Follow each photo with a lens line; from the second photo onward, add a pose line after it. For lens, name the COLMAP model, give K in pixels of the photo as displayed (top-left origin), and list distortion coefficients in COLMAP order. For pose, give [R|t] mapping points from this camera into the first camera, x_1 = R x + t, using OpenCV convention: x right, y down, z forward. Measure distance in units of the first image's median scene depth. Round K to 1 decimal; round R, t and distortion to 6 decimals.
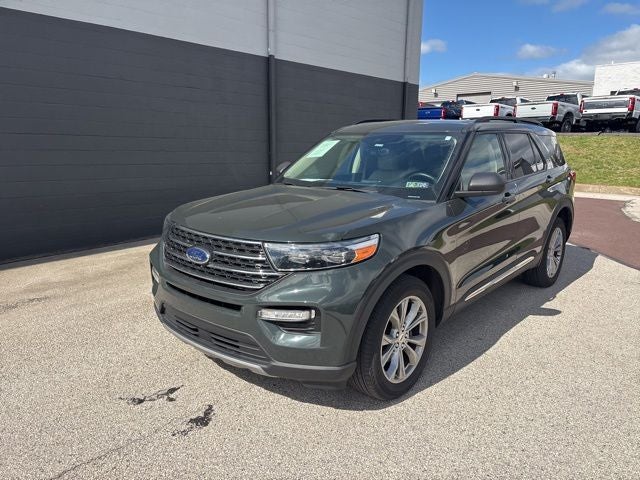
lens RADIAL K [[483.6, 0, 315.9], [0, 483.6, 238.3], [0, 0, 1]] dist [0.054785, -0.053900]
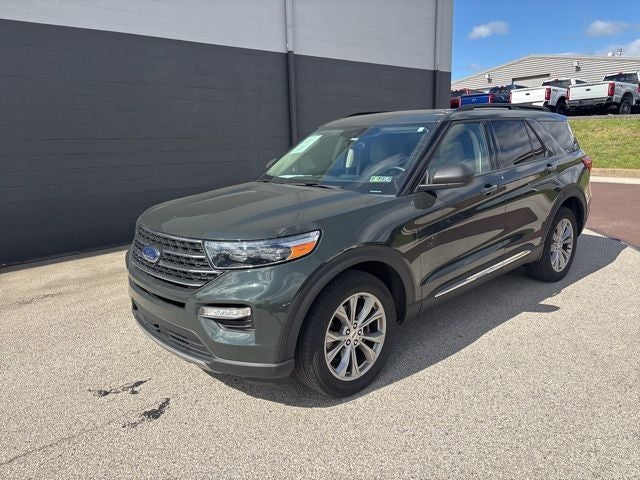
lens RADIAL K [[483.6, 0, 319.1], [0, 483.6, 240.2], [0, 0, 1]] dist [0.054785, -0.053900]
pose [[0.992968, -0.013994, -0.117551, 0.200227], [0.015910, 0.999755, 0.015376, -0.003745], [0.117307, -0.017138, 0.992948, 0.014394]]
